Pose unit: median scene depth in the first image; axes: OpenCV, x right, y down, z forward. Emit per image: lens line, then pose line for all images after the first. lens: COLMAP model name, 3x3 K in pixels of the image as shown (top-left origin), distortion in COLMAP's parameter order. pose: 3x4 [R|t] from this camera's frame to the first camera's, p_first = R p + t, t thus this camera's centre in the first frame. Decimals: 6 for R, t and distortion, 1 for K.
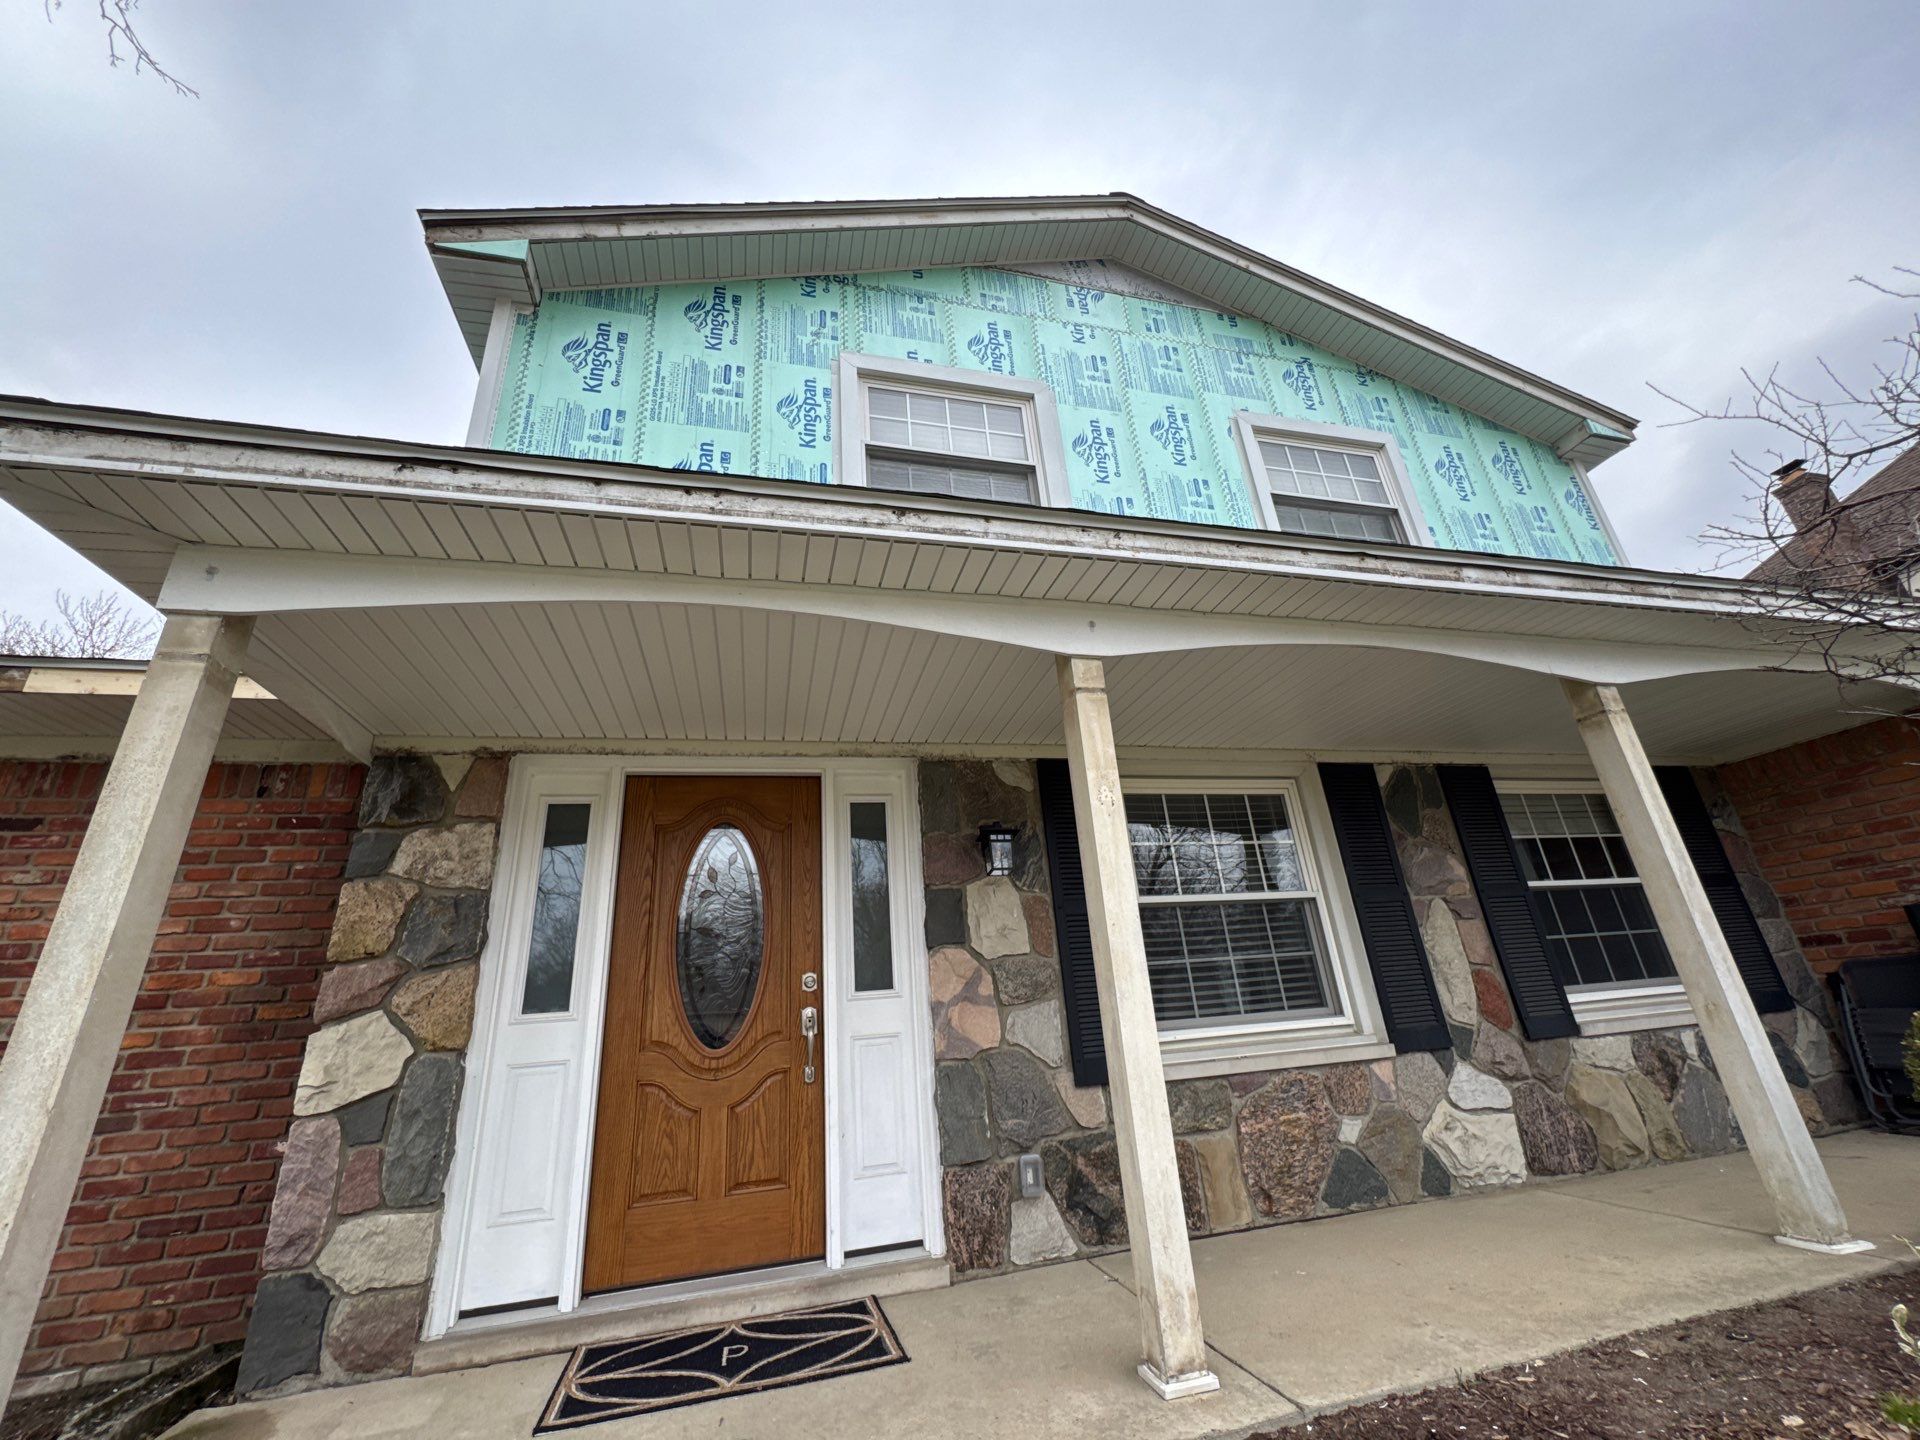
lens RADIAL K [[764.4, 0, 960.0], [0, 764.4, 720.0], [0, 0, 1]] dist [-0.001271, 0.000060]
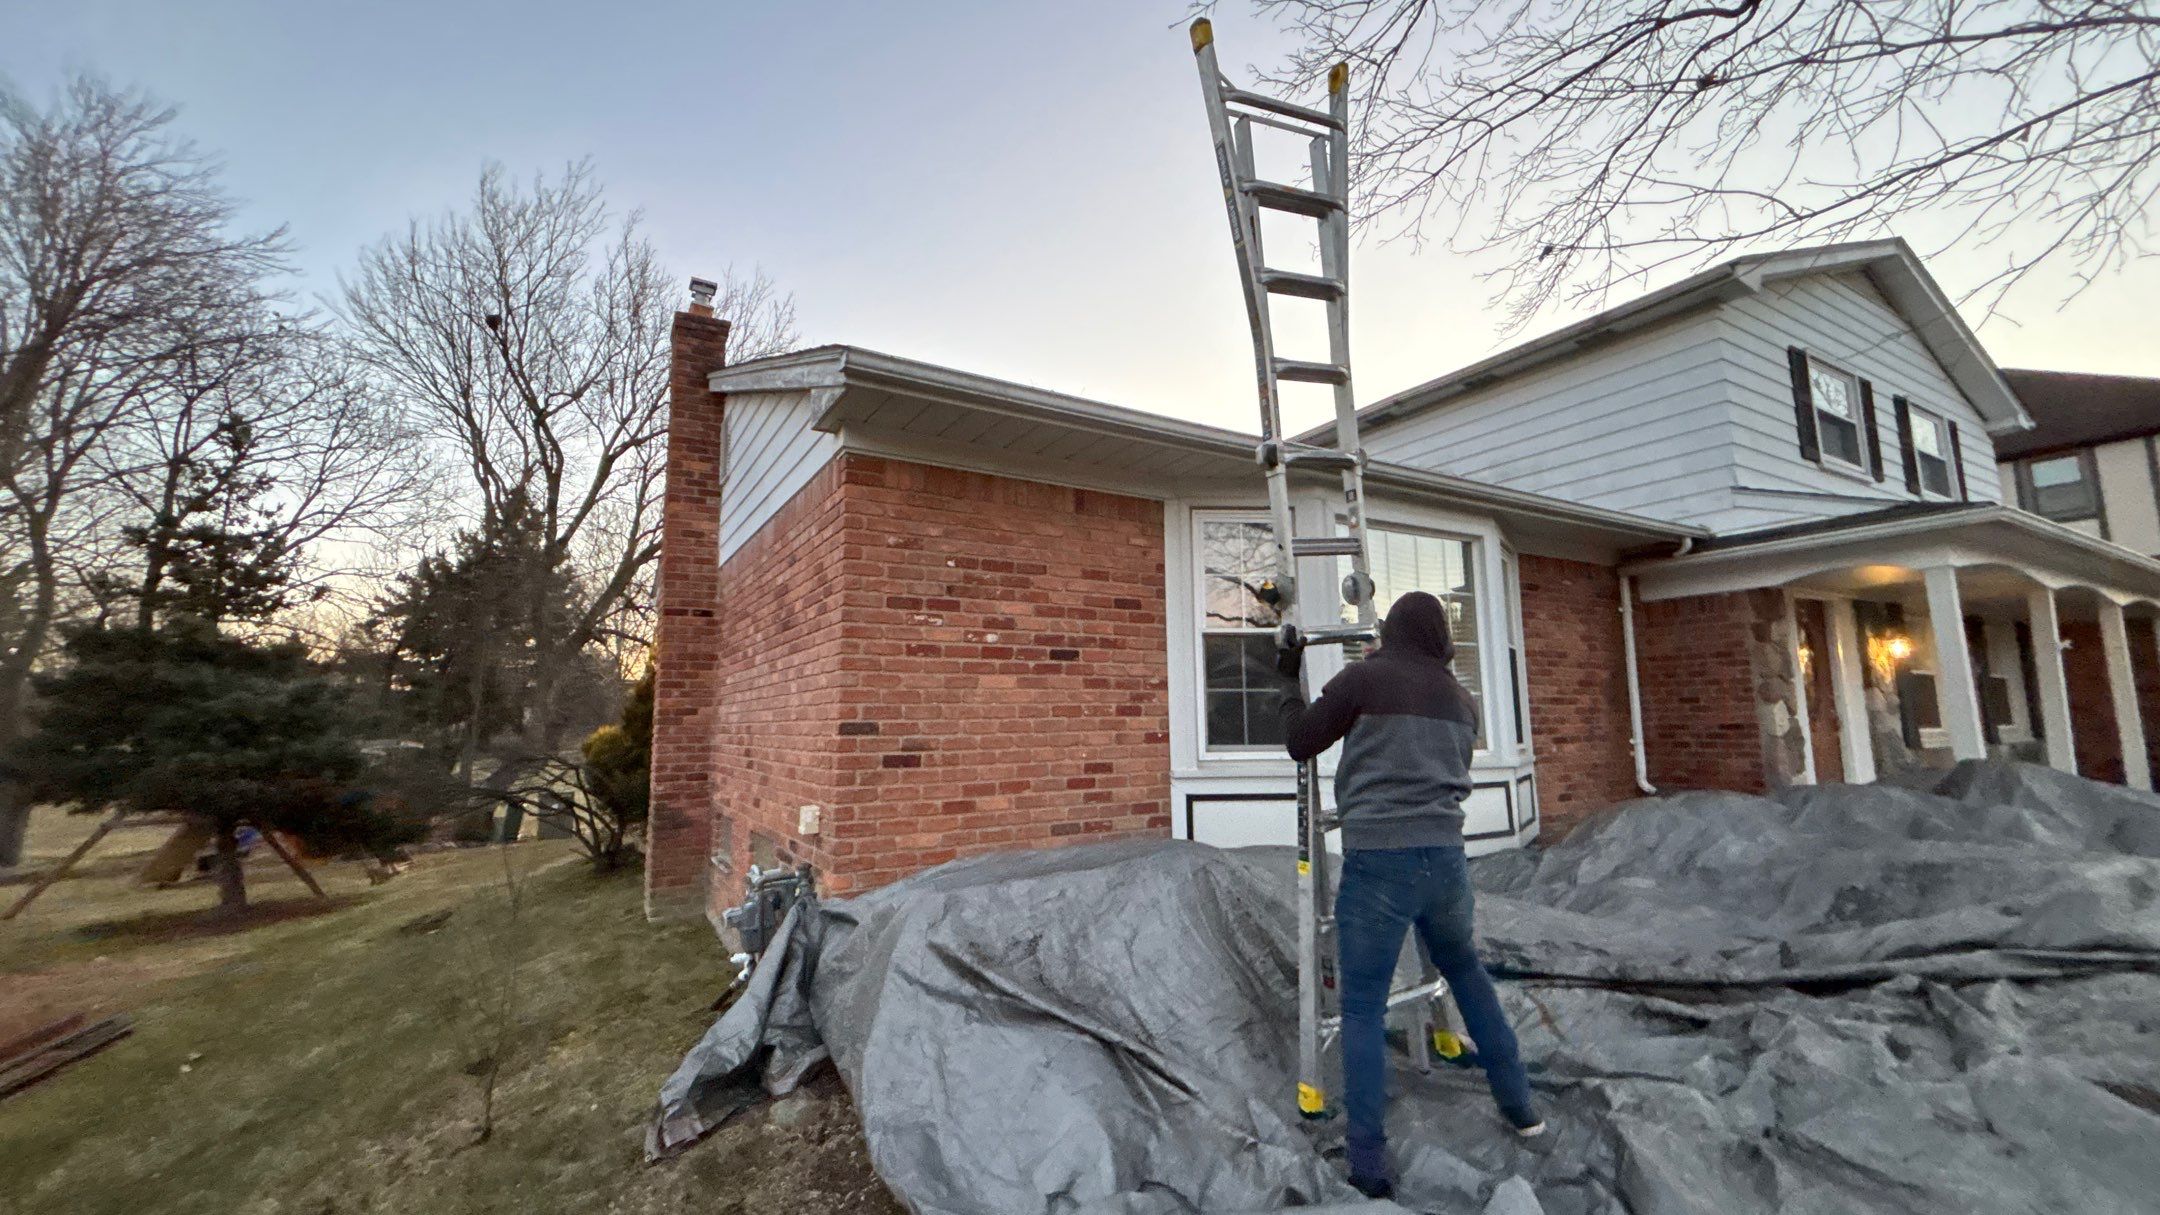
lens RADIAL K [[865.6, 0, 1089.2], [0, 865.6, 587.7], [0, 0, 1]] dist [-0.000069, 0.000101]
pose [[0.959047, 0.105812, 0.262741, -3.050060], [-0.159449, 0.968348, 0.192039, -0.105701], [-0.234104, -0.226068, 0.945563, -0.821650]]
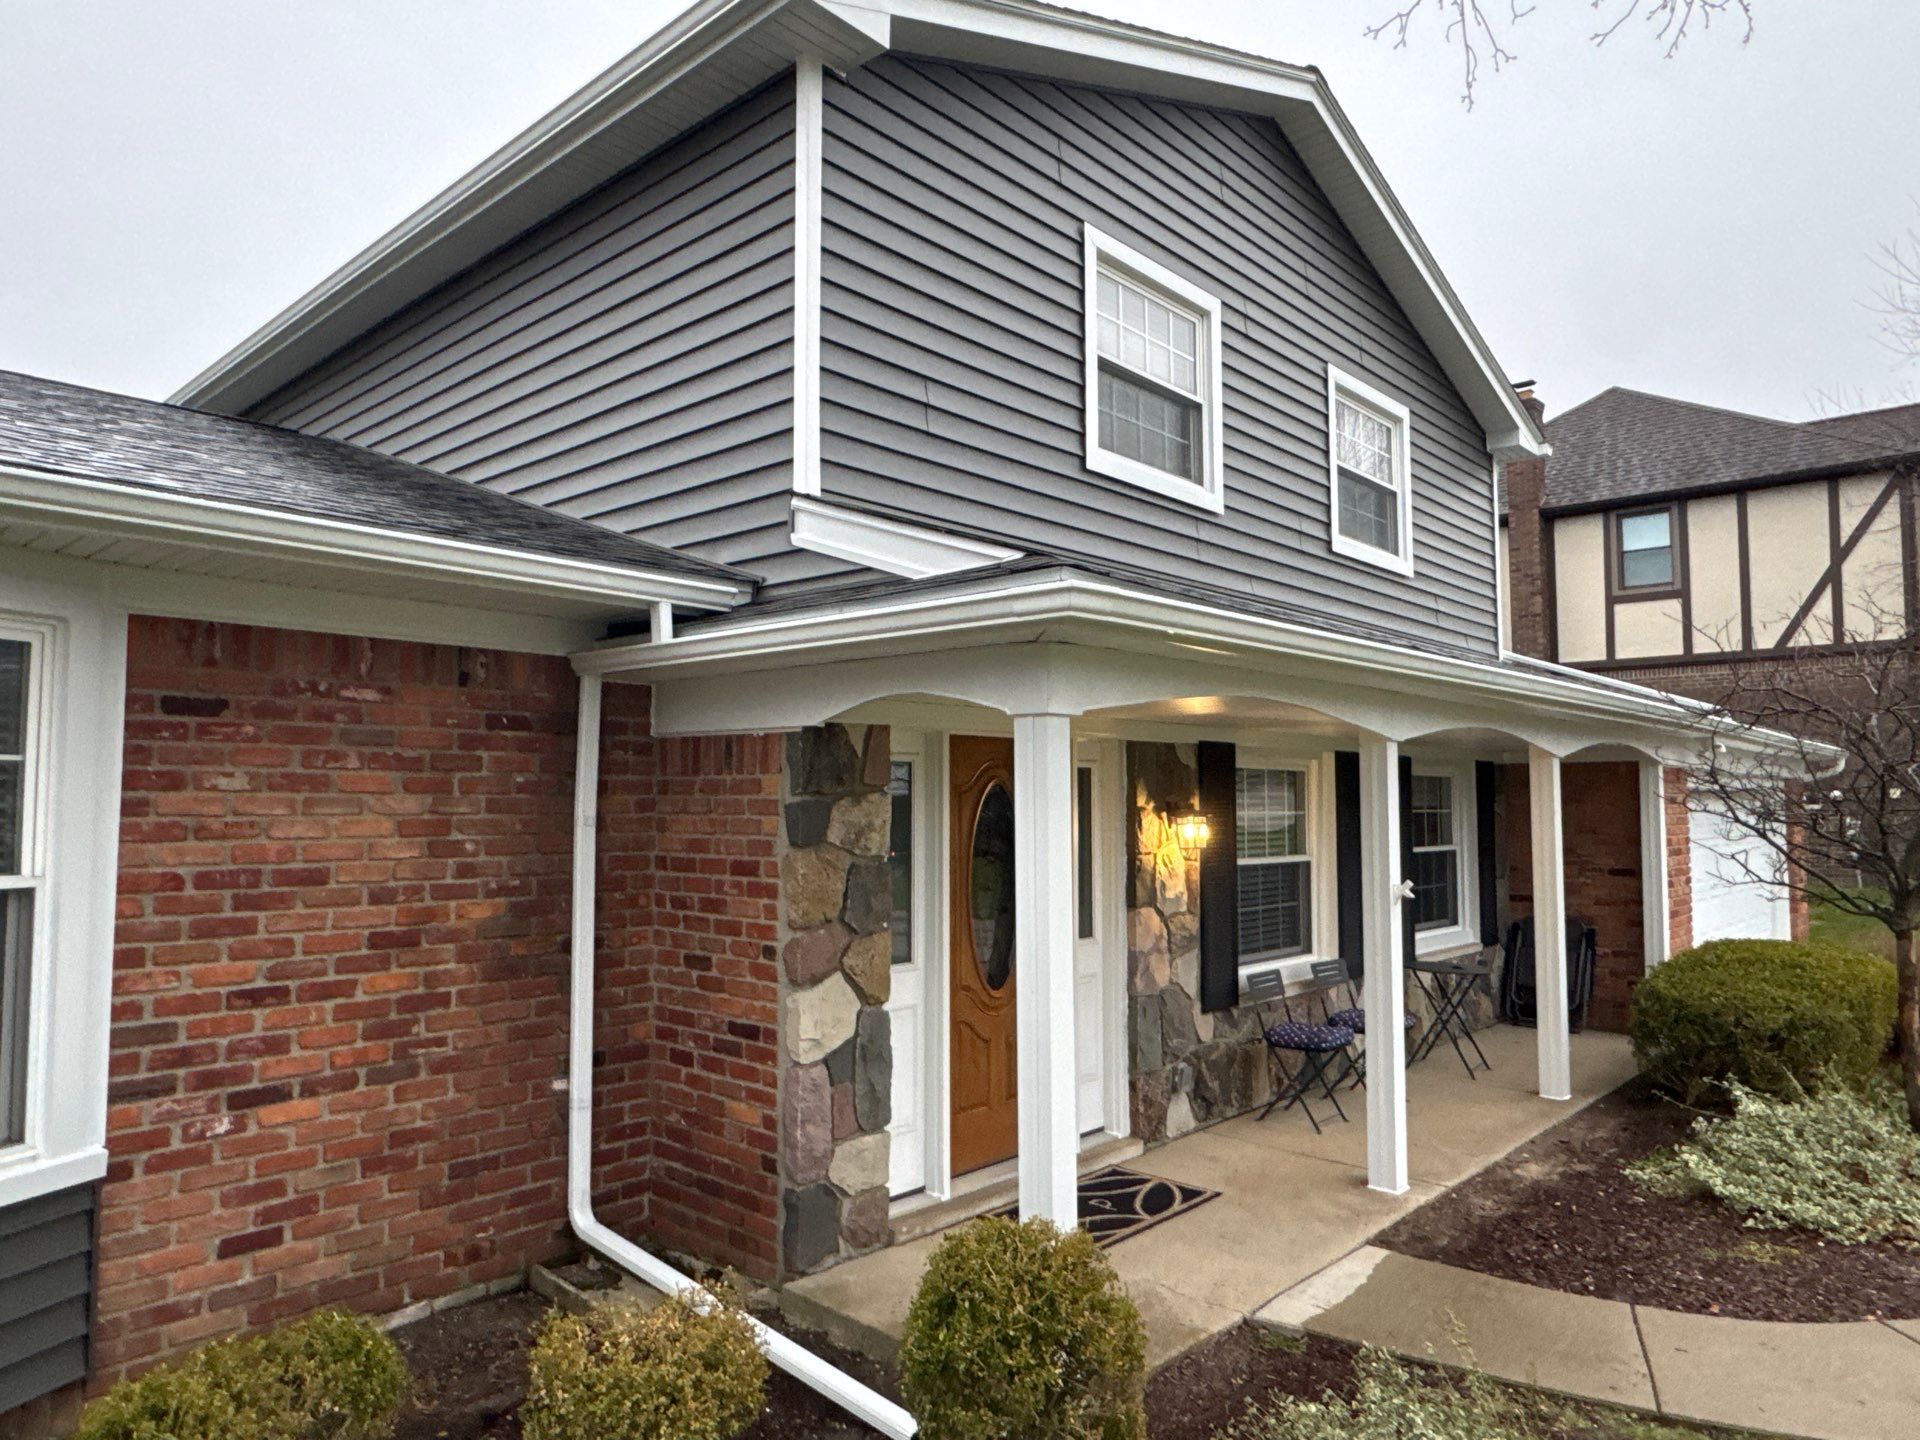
lens RADIAL K [[1227.7, 0, 948.8], [0, 1227.7, 732.6], [0, 0, 1]] dist [-0.007251, 0.005256]
pose [[0.837509, 0.106936, 0.535858, -1.348492], [-0.261911, 0.939232, 0.221915, -0.300140], [-0.479564, -0.326203, 0.814623, -0.304361]]
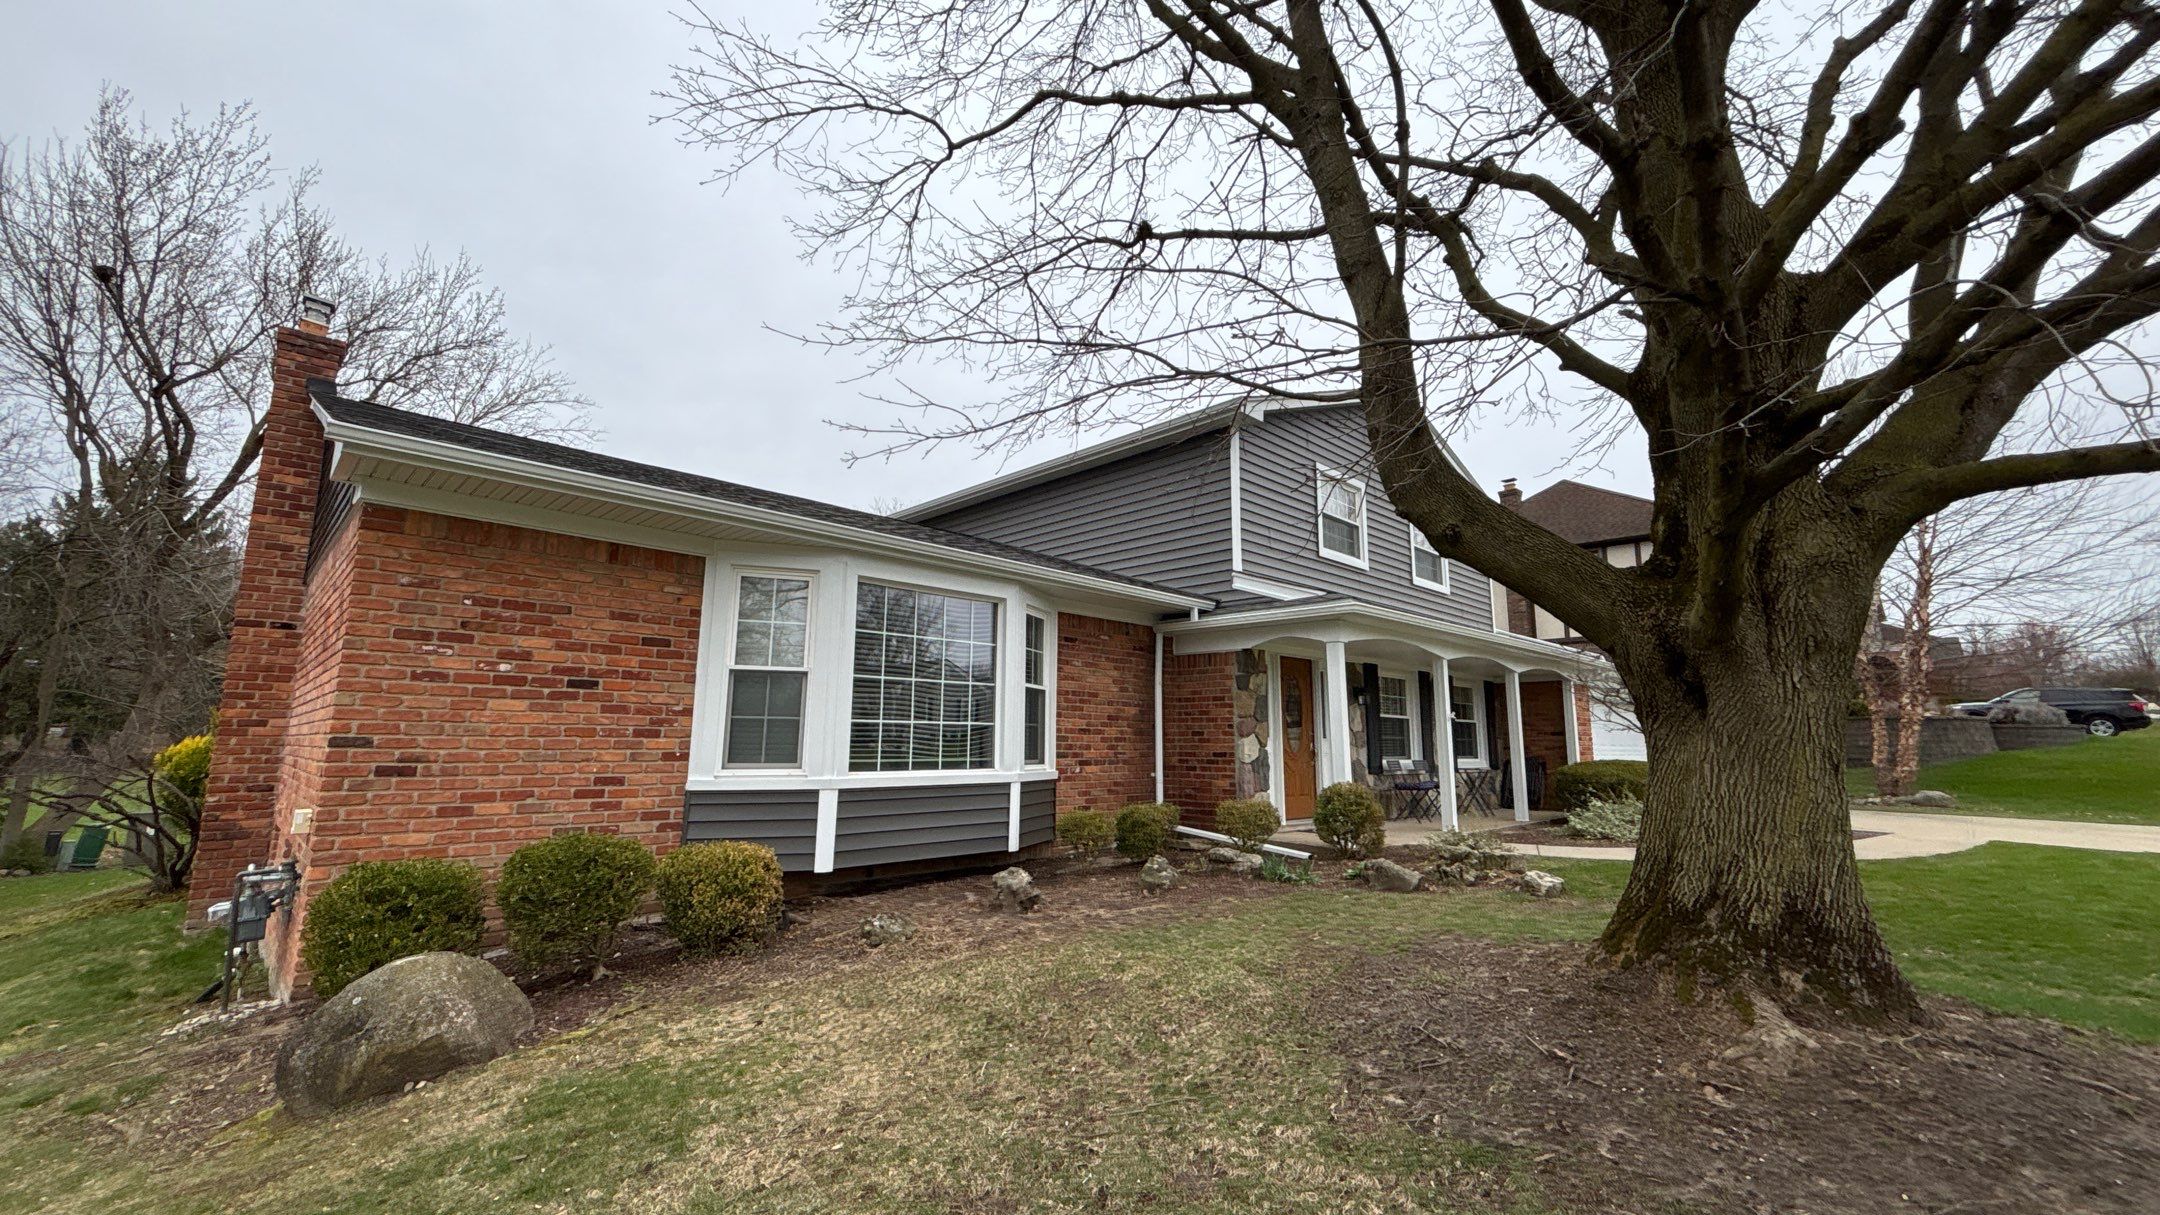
lens RADIAL K [[853.3, 0, 1080.0], [0, 853.3, 607.5], [0, 0, 1]] dist [-0.002424, 0.000220]
pose [[0.862970, 0.158819, 0.479645, -2.658417], [-0.253073, 0.957514, 0.138276, -0.349815], [-0.437306, -0.240713, 0.866499, -1.343073]]
